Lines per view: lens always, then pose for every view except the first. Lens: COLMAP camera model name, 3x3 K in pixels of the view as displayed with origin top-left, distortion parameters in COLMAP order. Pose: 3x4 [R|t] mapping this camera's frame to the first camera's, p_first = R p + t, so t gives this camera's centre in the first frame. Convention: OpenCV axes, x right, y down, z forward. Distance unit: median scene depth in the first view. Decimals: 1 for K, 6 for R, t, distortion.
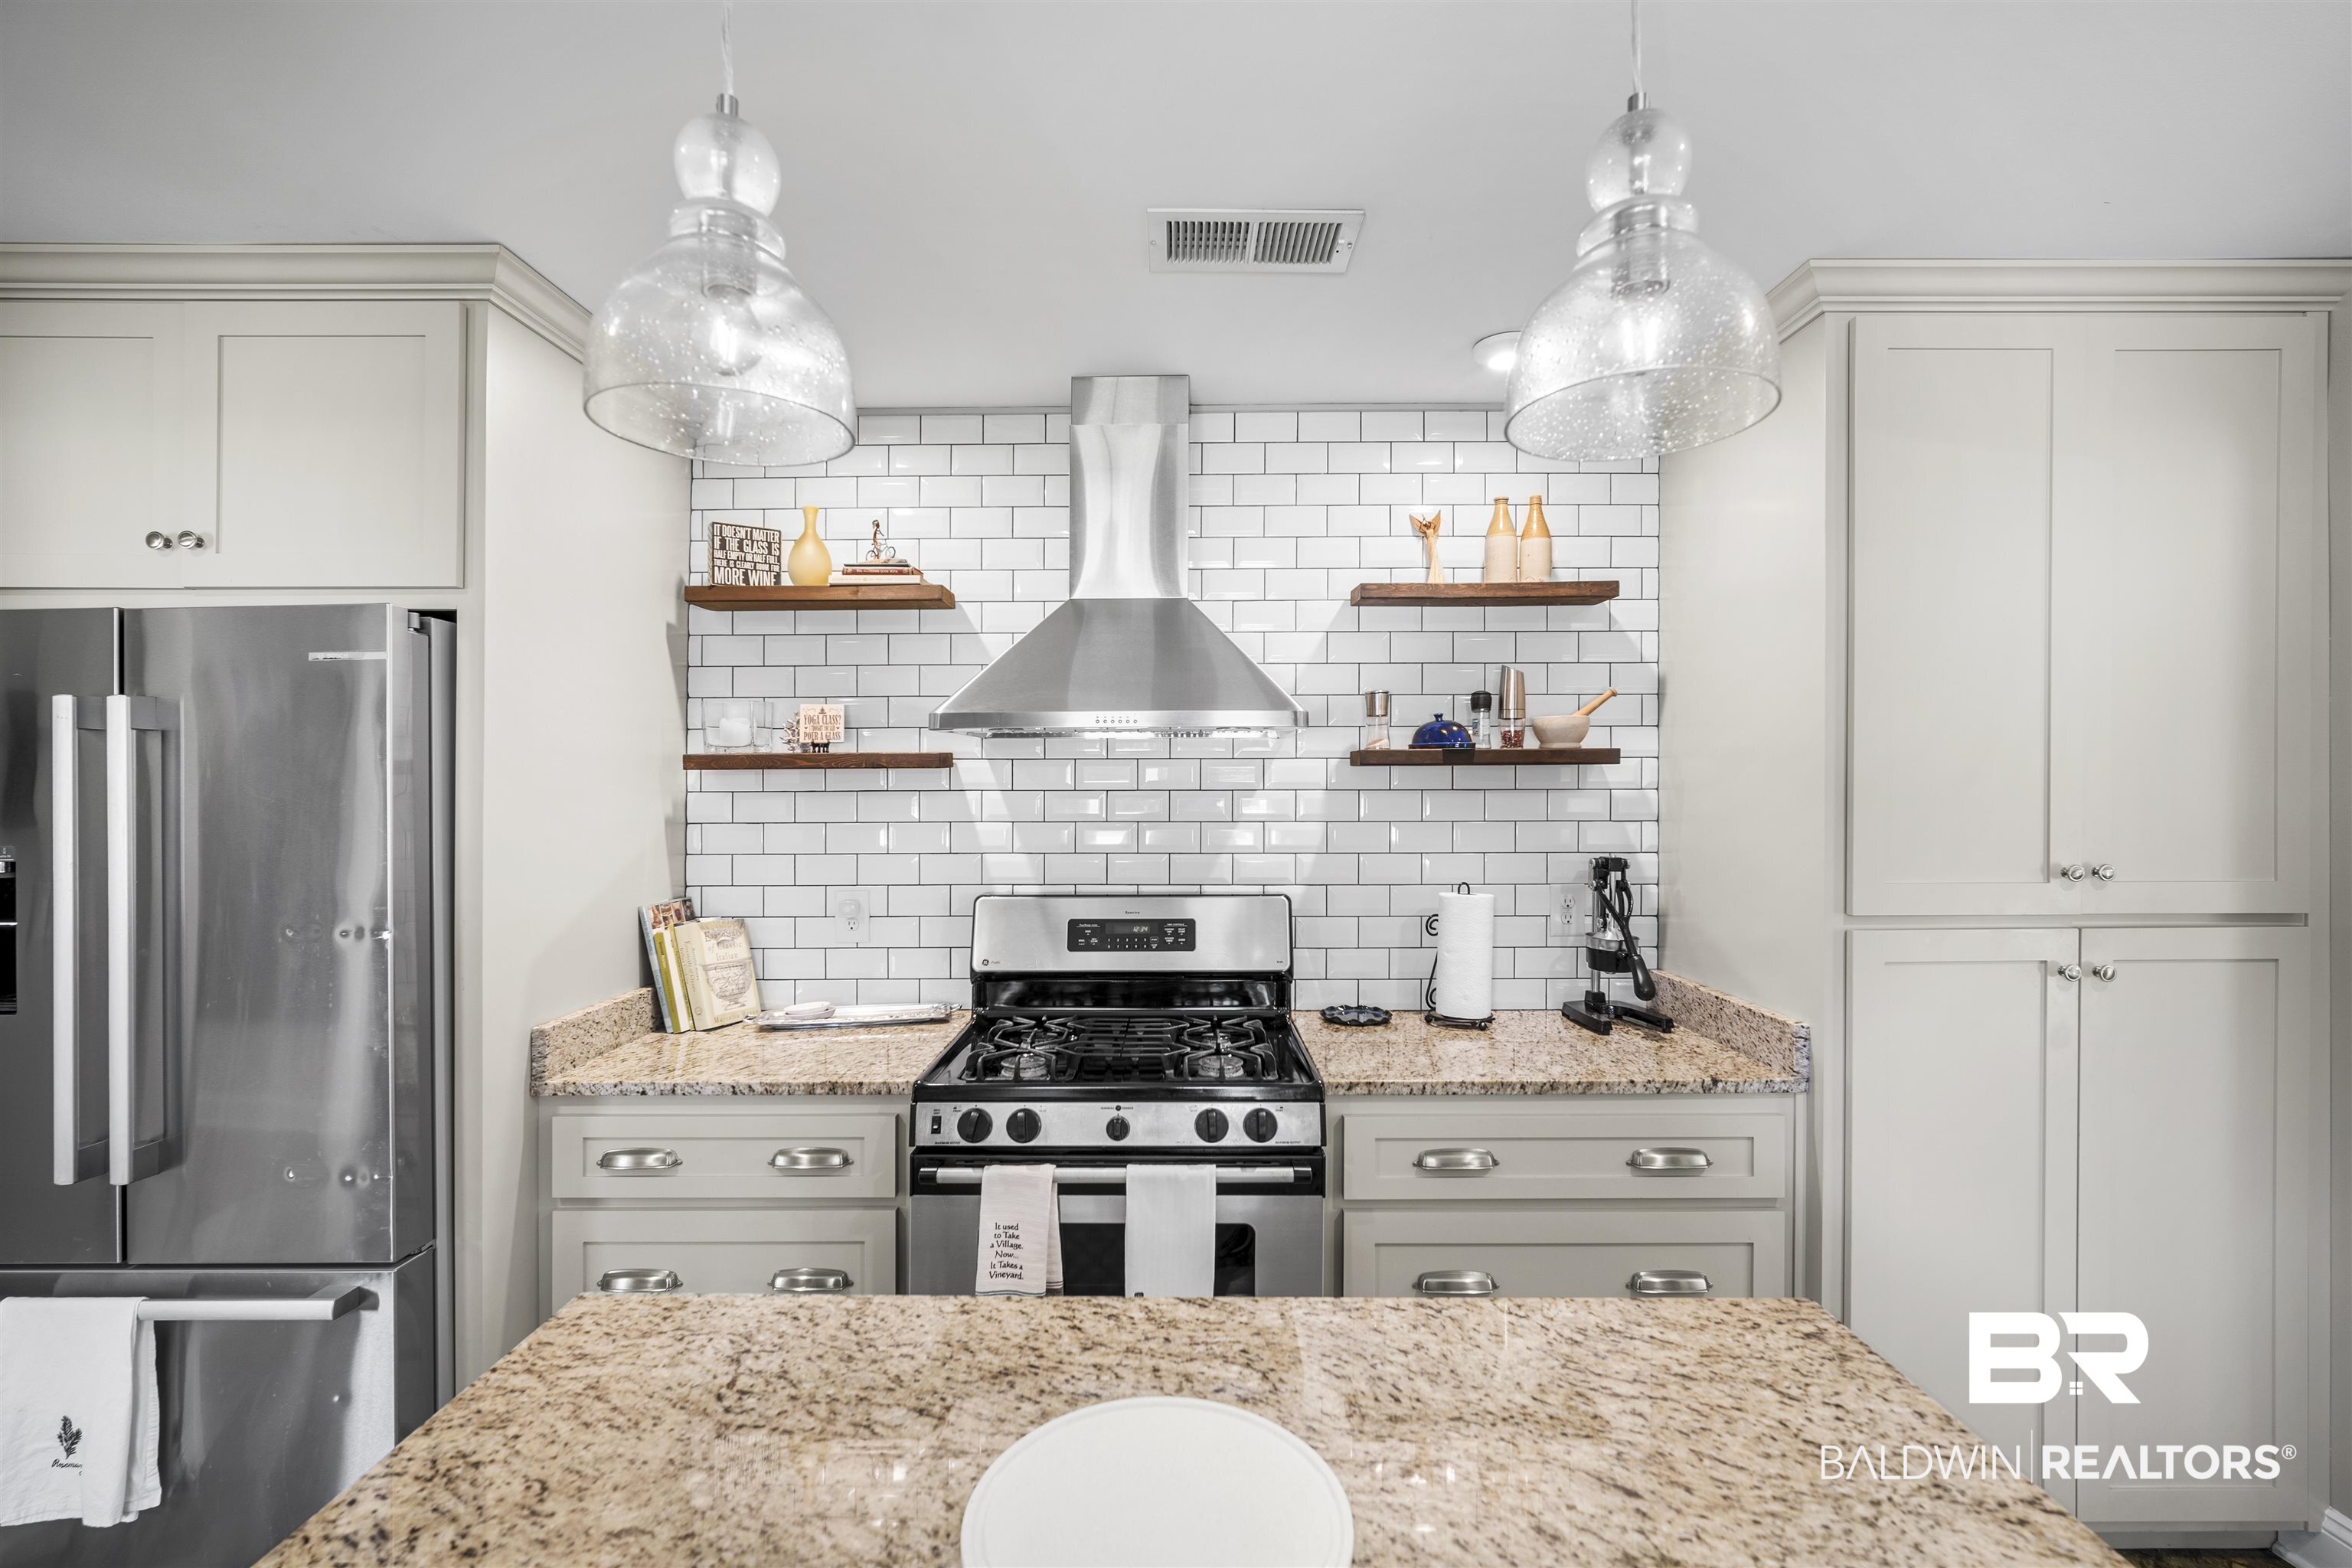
lens RADIAL K [[1058.7, 0, 1152.3], [0, 1058.7, 793.9], [0, 0, 1]] dist [-0.008339, 0.002292]
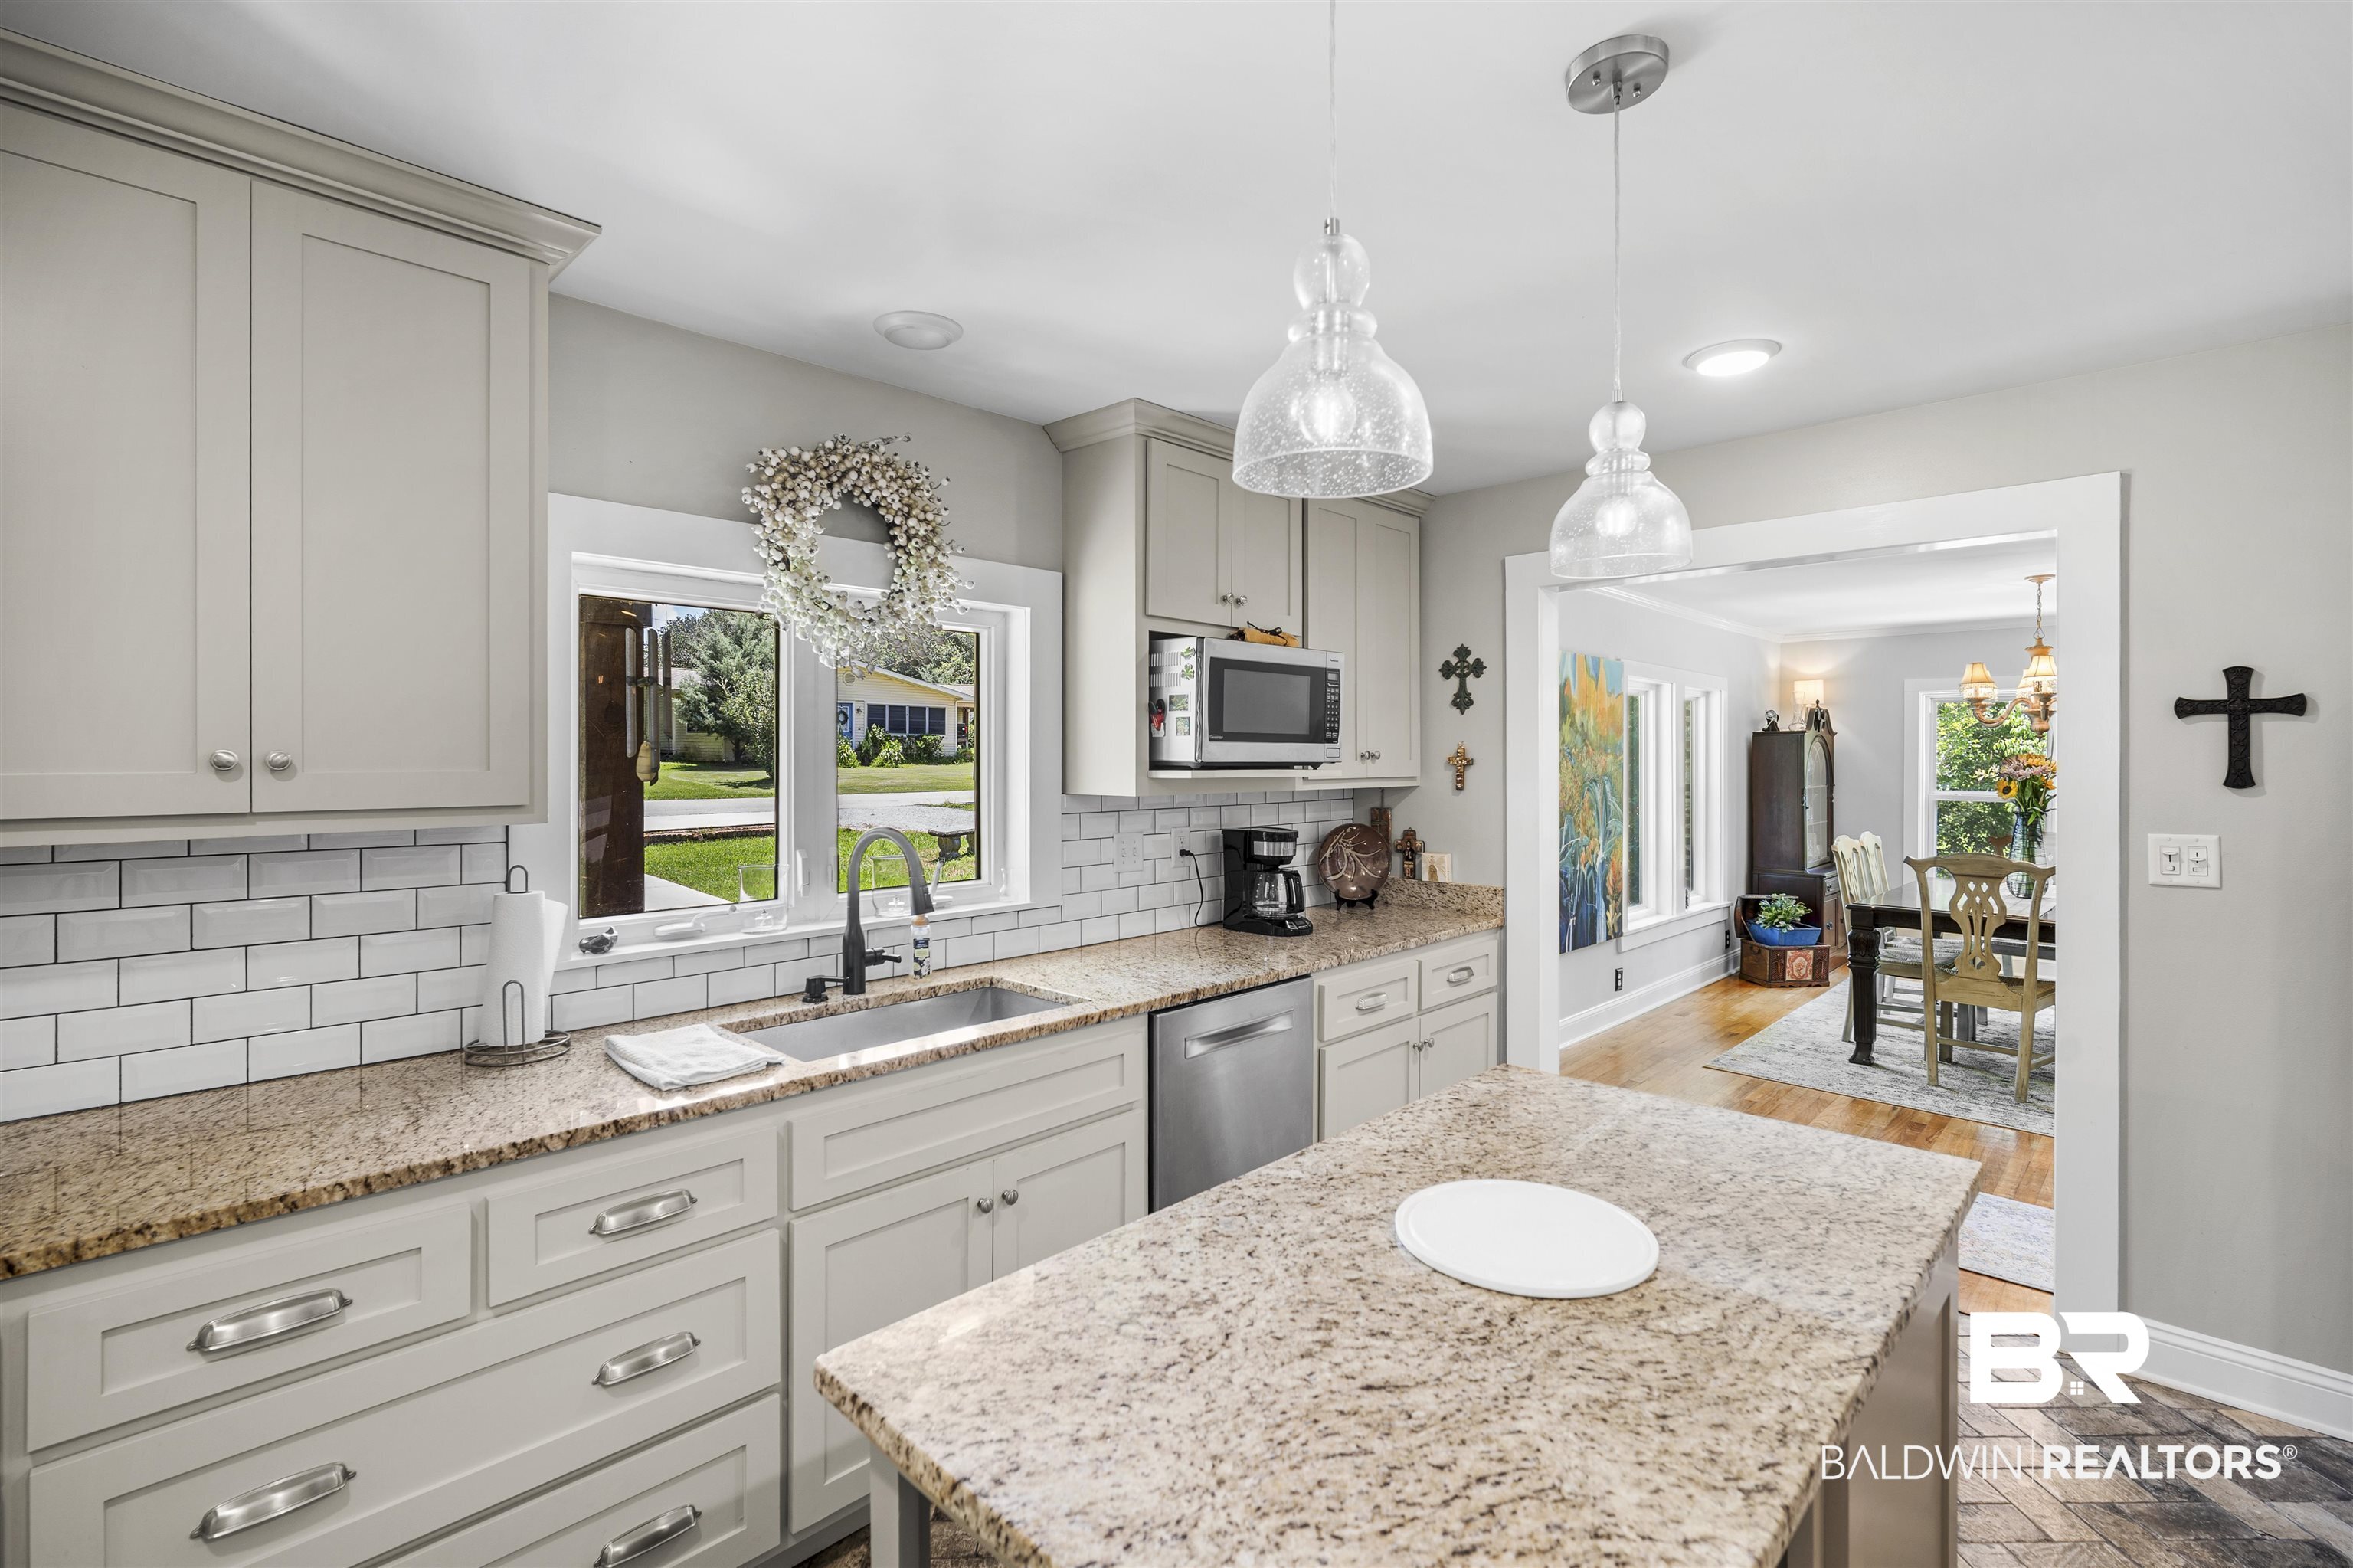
lens RADIAL K [[1059.2, 0, 1172.2], [0, 1059.2, 766.9], [0, 0, 1]] dist [-0.008339, 0.002292]
pose [[-0.692347, 0.009564, -0.721502, 1.036274], [0.000930, 0.999923, 0.012363, -0.009746], [0.721565, 0.007889, -0.692302, 1.195778]]
